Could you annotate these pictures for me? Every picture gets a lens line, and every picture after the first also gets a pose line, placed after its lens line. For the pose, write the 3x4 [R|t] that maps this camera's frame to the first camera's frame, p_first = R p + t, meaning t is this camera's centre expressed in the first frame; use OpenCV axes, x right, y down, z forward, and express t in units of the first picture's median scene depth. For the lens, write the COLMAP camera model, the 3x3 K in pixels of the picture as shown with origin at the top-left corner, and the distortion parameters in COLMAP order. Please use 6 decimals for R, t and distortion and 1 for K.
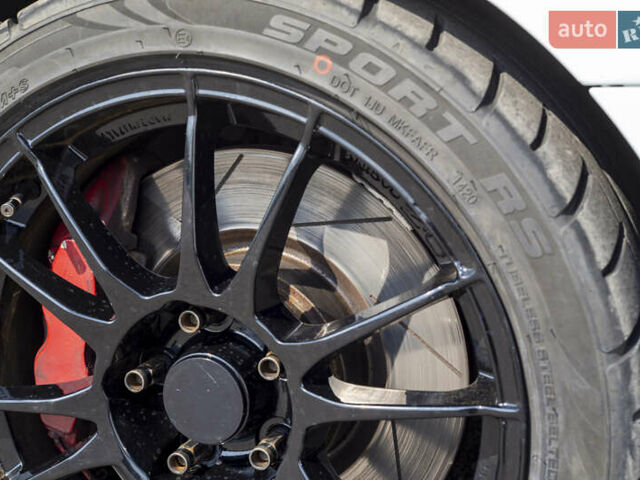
lens RADIAL K [[1182.7, 0, 320.0], [0, 1182.7, 240.0], [0, 0, 1]] dist [0.016347, -0.302758]
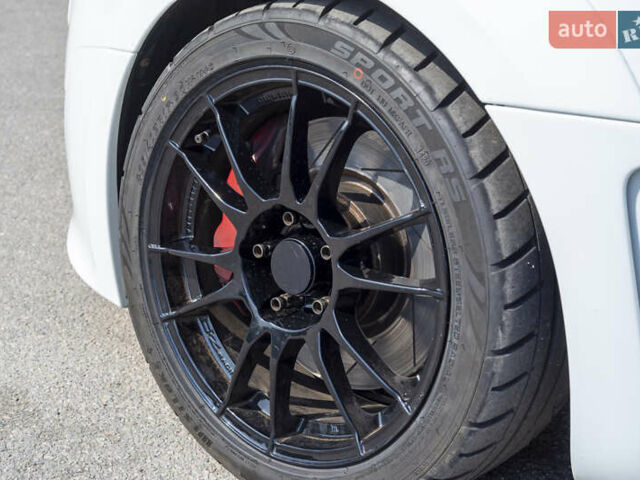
lens RADIAL K [[1182.7, 0, 320.0], [0, 1182.7, 240.0], [0, 0, 1]] dist [0.016347, -0.302758]
pose [[0.935997, 0.140719, -0.322656, 0.531937], [-0.127630, 0.989914, 0.061485, -0.009866], [0.328054, -0.016369, 0.944517, -0.618957]]
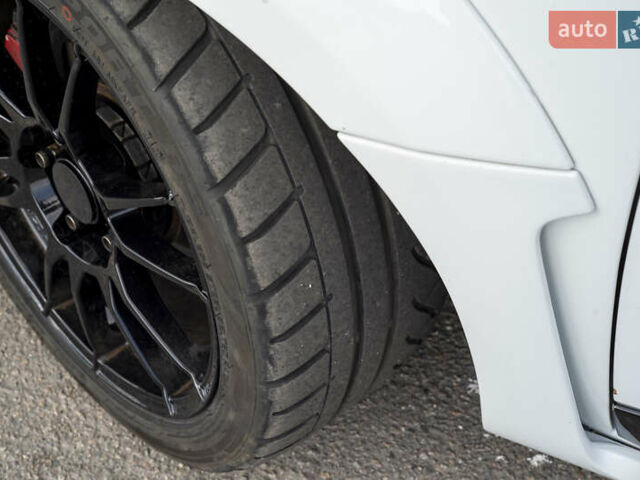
lens RADIAL K [[1182.7, 0, 320.0], [0, 1182.7, 240.0], [0, 0, 1]] dist [0.016347, -0.302758]
pose [[0.892703, 0.272511, -0.358913, 0.721342], [-0.054560, 0.855943, 0.514184, -0.581074], [0.447330, -0.439431, 0.778971, 0.088940]]
